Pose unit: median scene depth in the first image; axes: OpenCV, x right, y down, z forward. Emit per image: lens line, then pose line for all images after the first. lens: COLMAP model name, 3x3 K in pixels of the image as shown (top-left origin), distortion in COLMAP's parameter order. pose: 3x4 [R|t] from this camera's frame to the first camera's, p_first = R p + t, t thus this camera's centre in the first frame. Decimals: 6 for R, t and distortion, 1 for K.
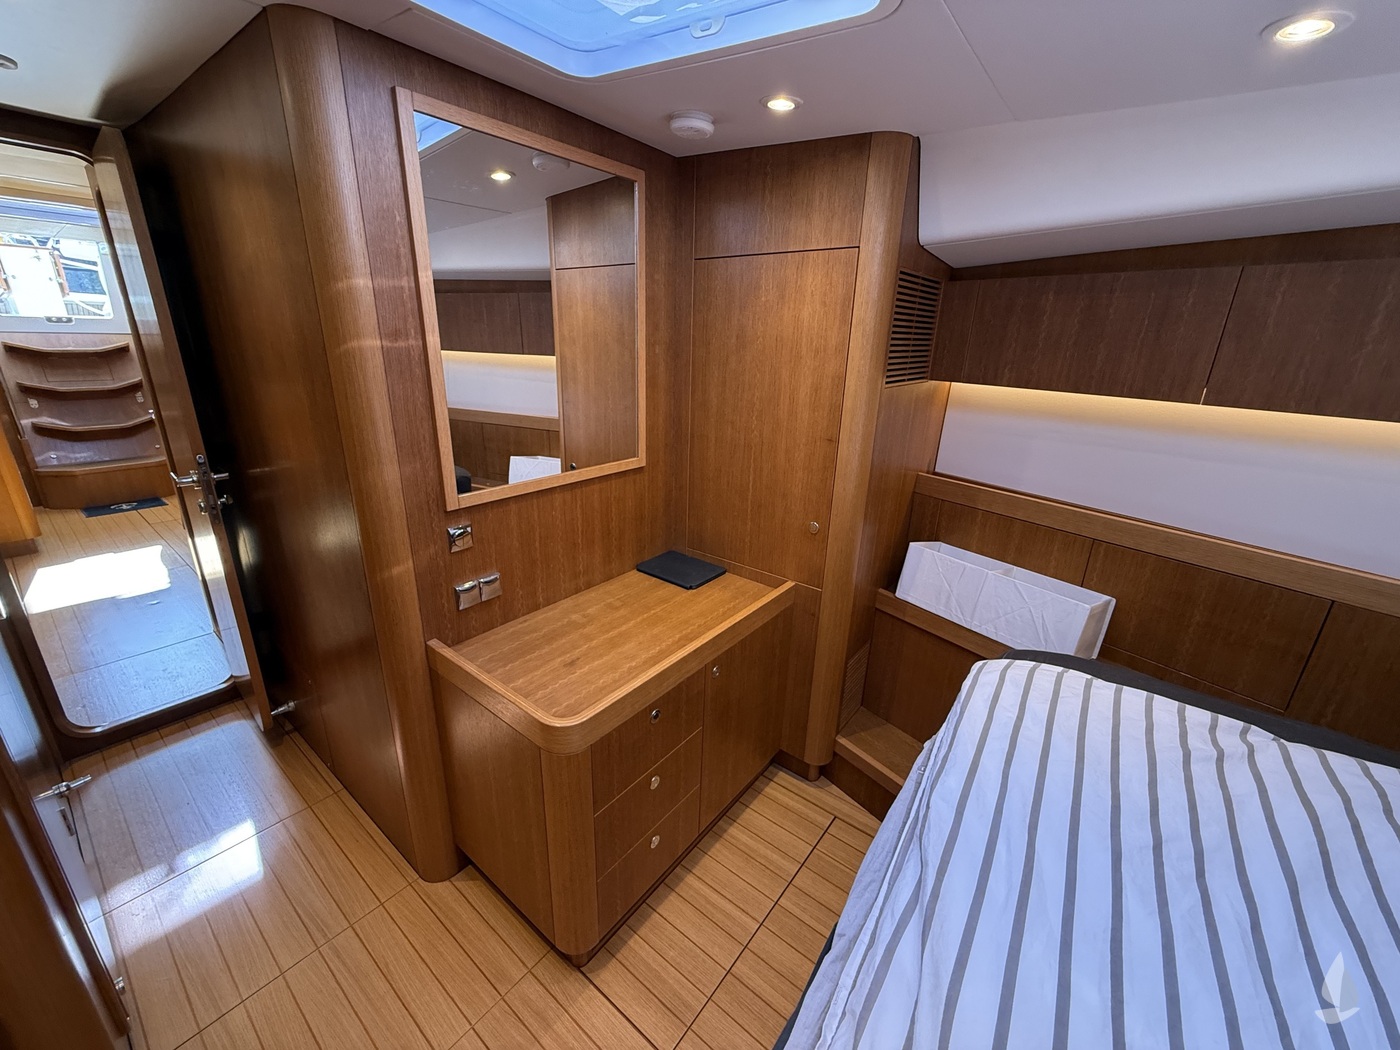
lens RADIAL K [[559.4, 0, 698.7], [0, 559.4, 526.1], [0, 0, 1]] dist [0.001525, -0.000362]
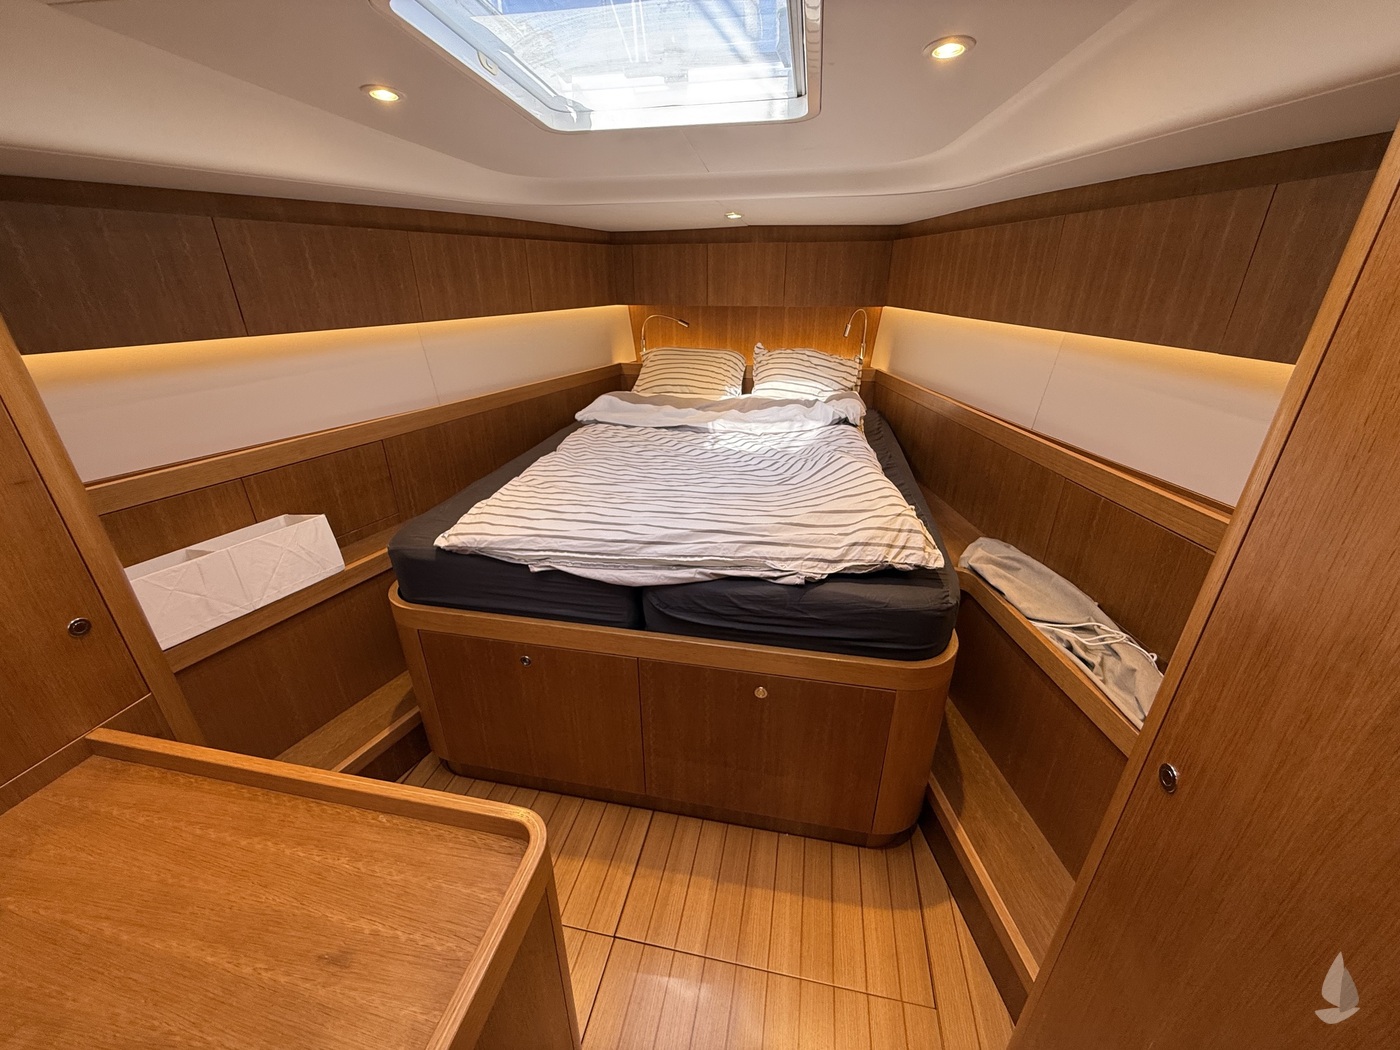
lens RADIAL K [[559.4, 0, 694.6], [0, 559.4, 531.0], [0, 0, 1]] dist [0.001525, -0.000362]
pose [[-0.456952, -0.387613, 0.800594, -0.581862], [0.281112, 0.790997, 0.543416, -0.235657], [-0.843902, 0.473371, -0.252484, 0.603325]]
